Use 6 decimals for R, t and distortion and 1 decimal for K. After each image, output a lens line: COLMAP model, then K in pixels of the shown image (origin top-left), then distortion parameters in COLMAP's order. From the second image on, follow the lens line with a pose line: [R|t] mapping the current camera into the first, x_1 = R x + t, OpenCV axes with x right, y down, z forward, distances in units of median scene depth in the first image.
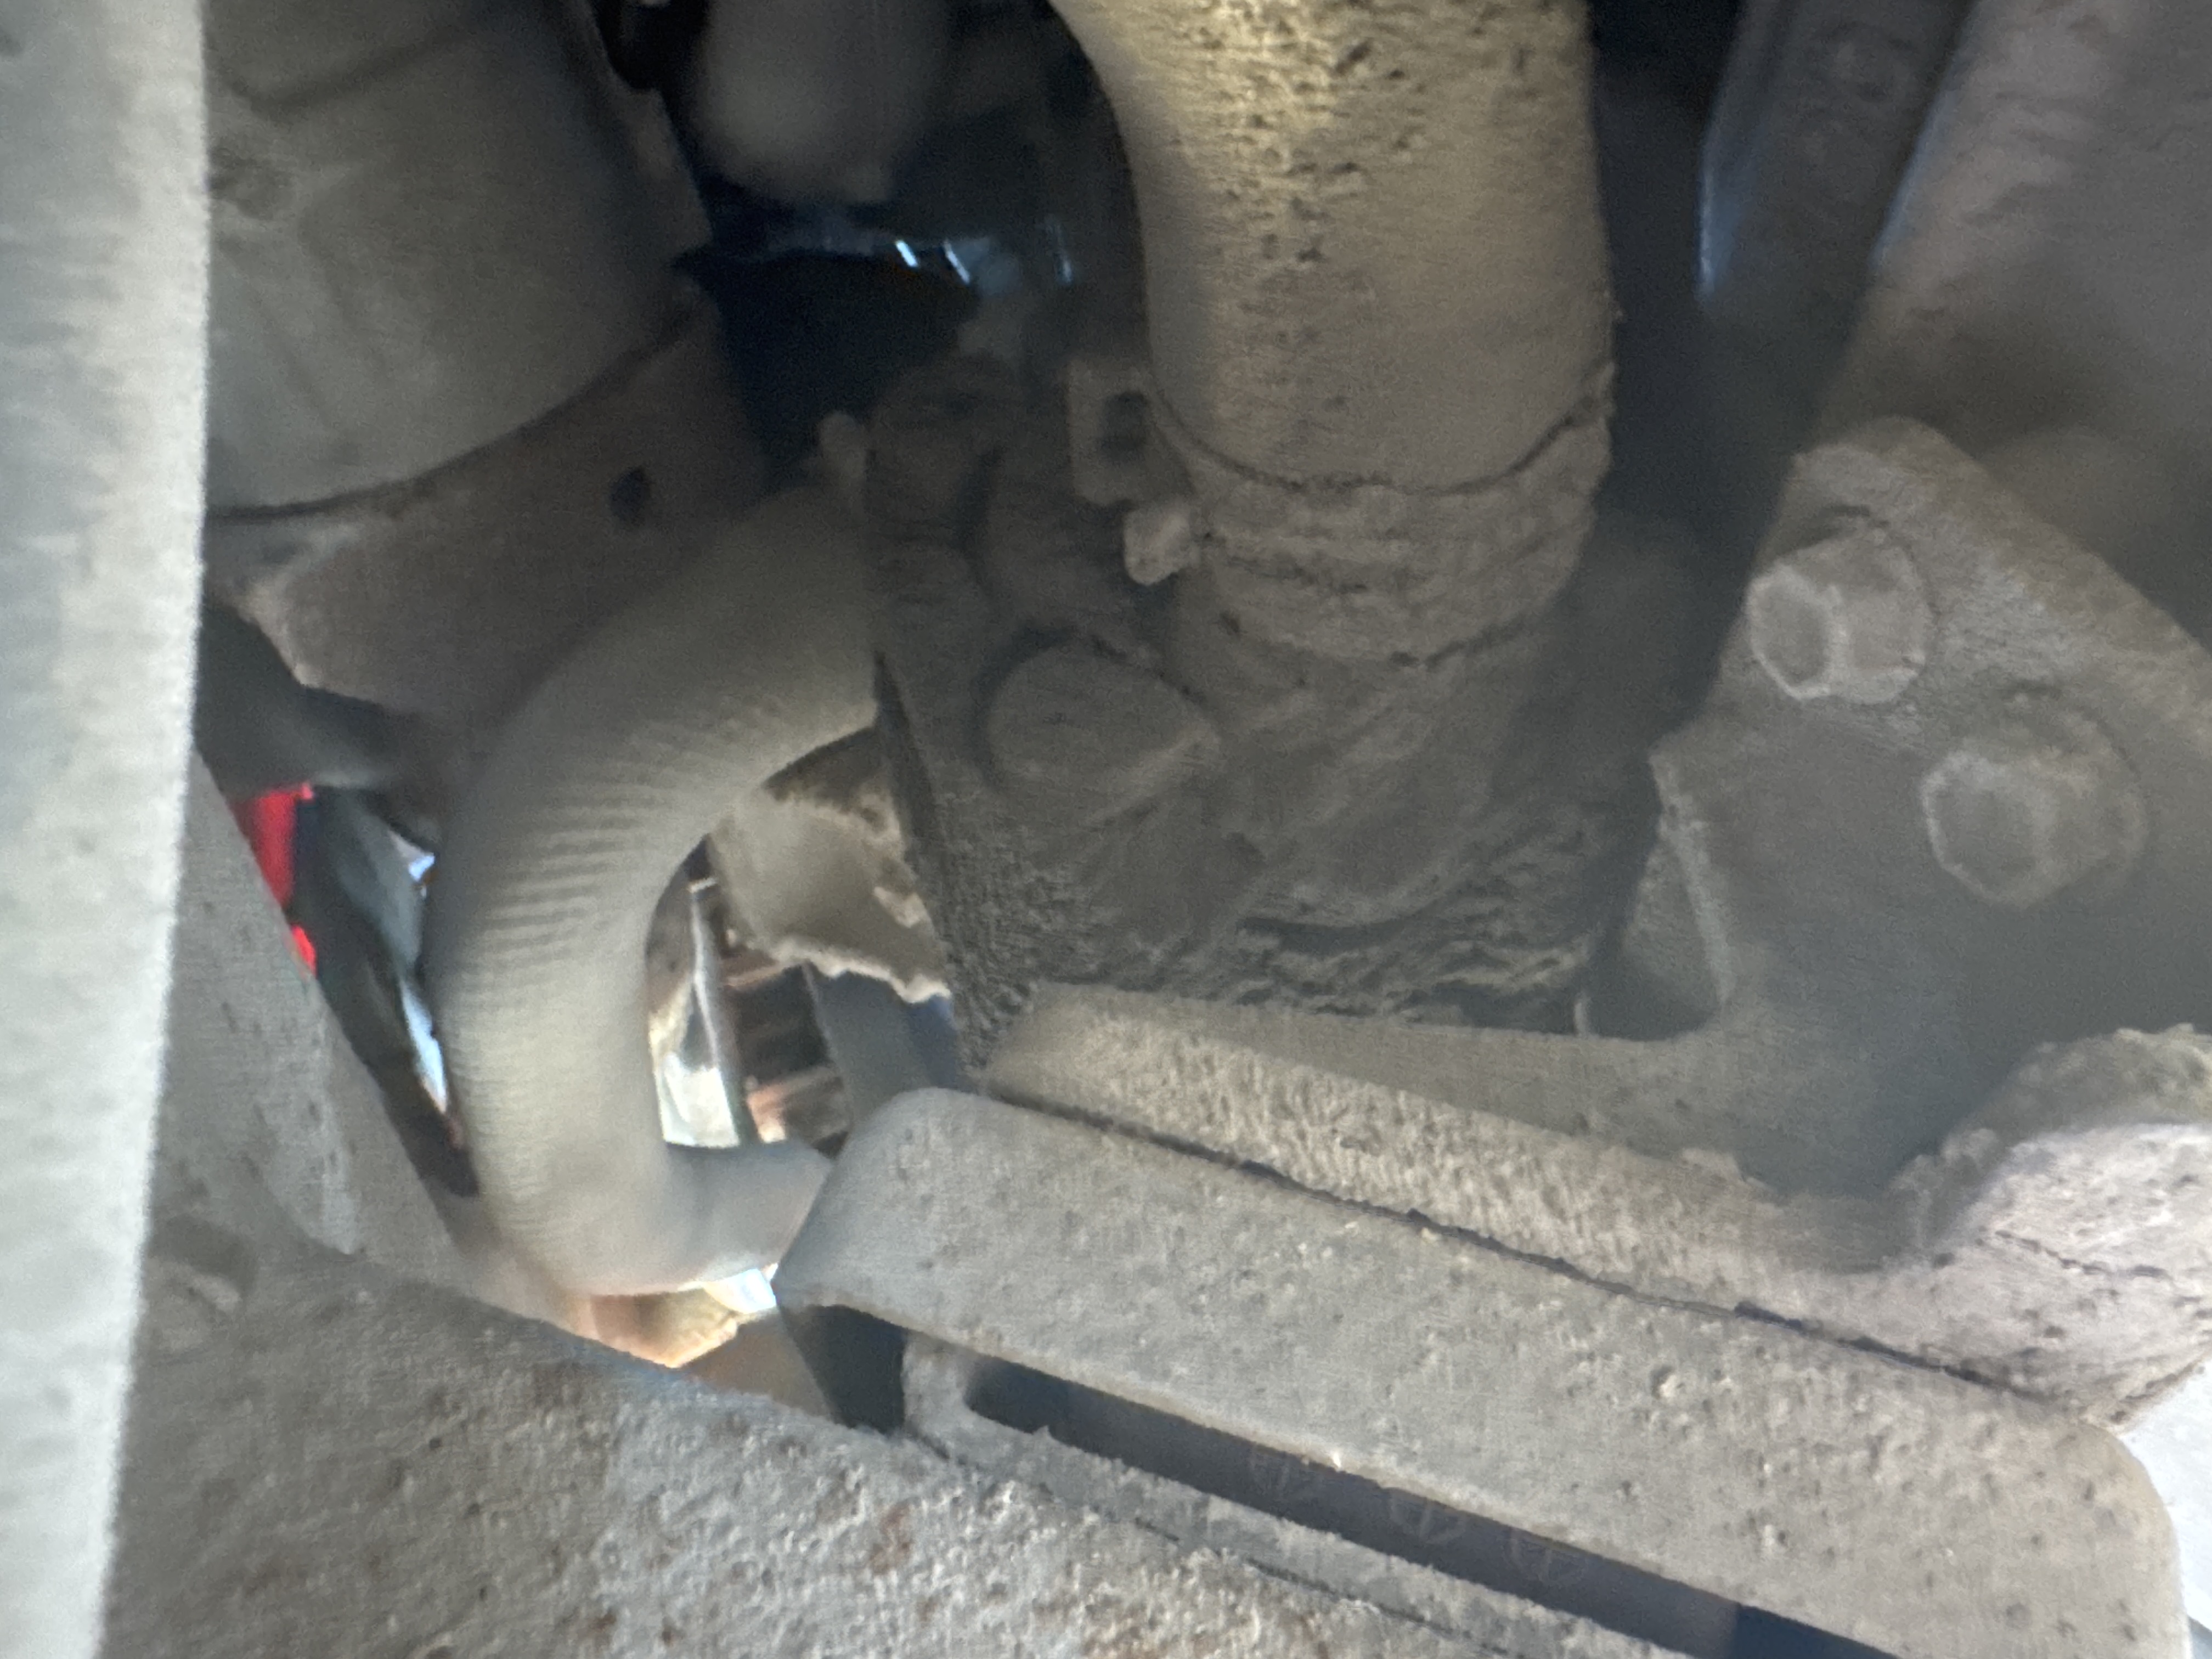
lens RADIAL K [[1571.0, 0, 1106.0], [0, 1571.0, 829.5], [0, 0, 1]] dist [-0.010464, -0.002261]
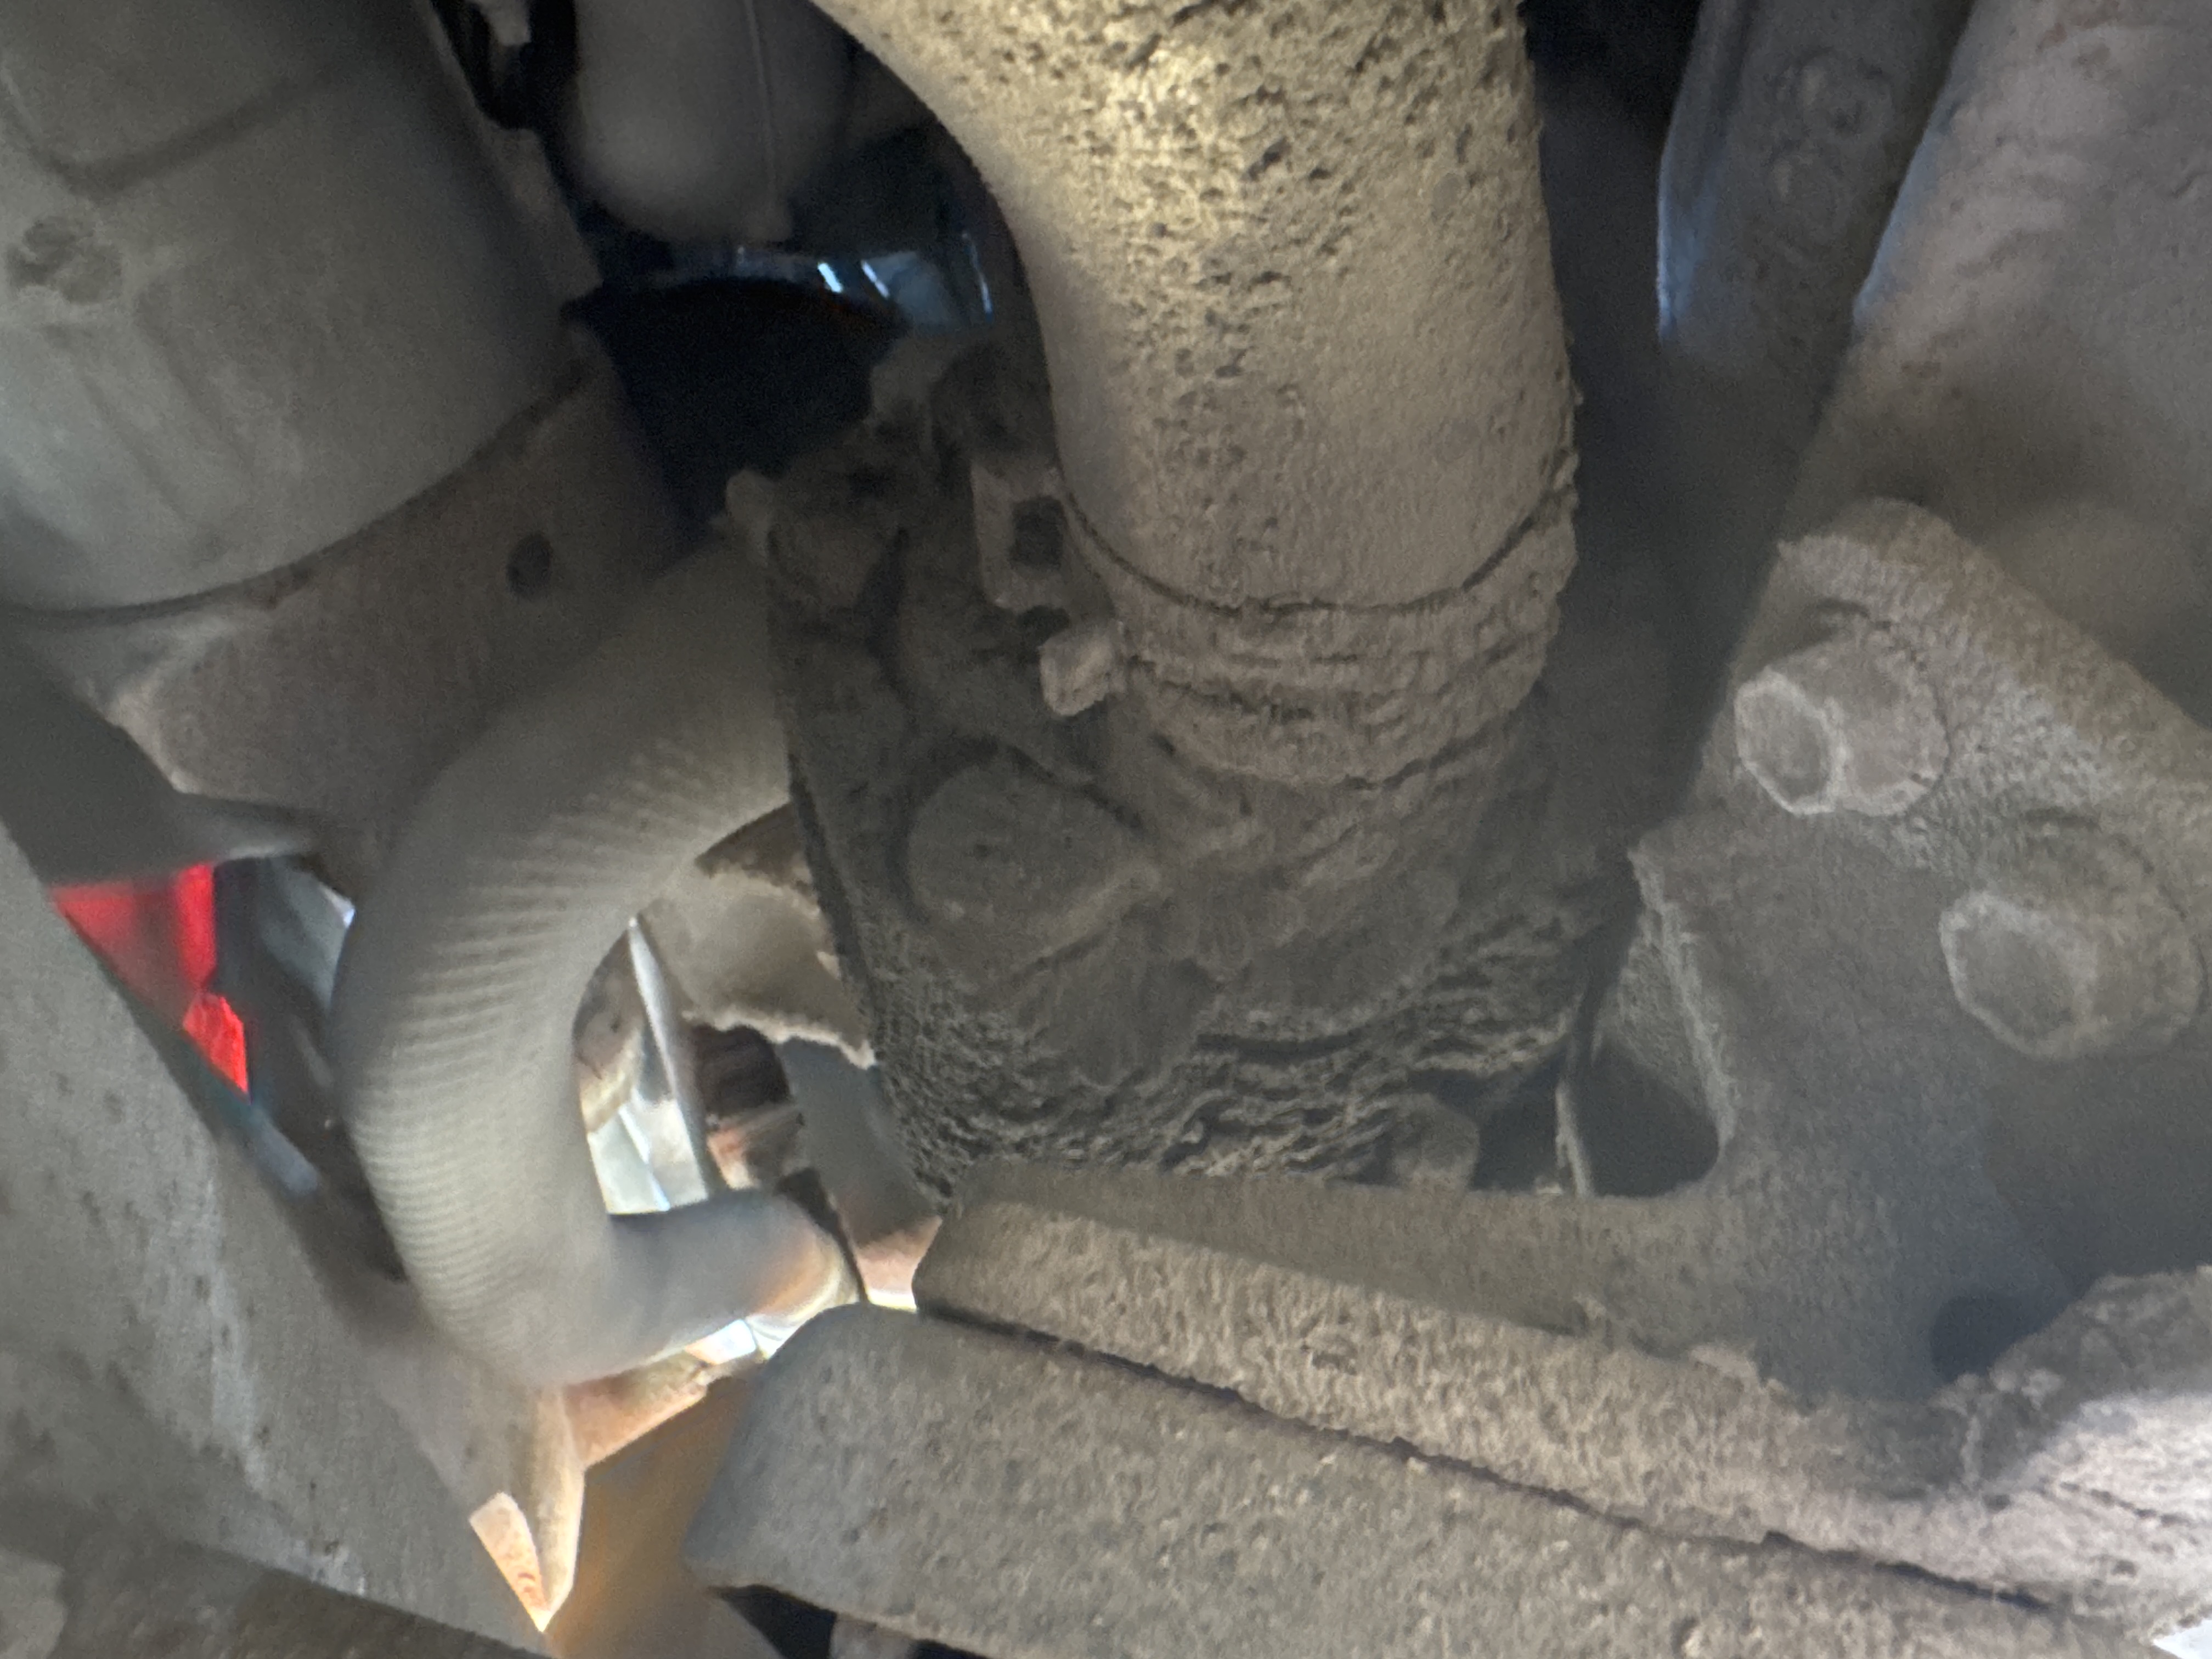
lens RADIAL K [[1564.9, 0, 1106.0], [0, 1564.9, 829.5], [0, 0, 1]] dist [-0.007208, -0.002393]
pose [[0.998538, -0.049423, 0.021885, 0.027208], [0.048996, 0.998606, 0.019611, -0.120588], [-0.022823, -0.018510, 0.999568, 0.117837]]
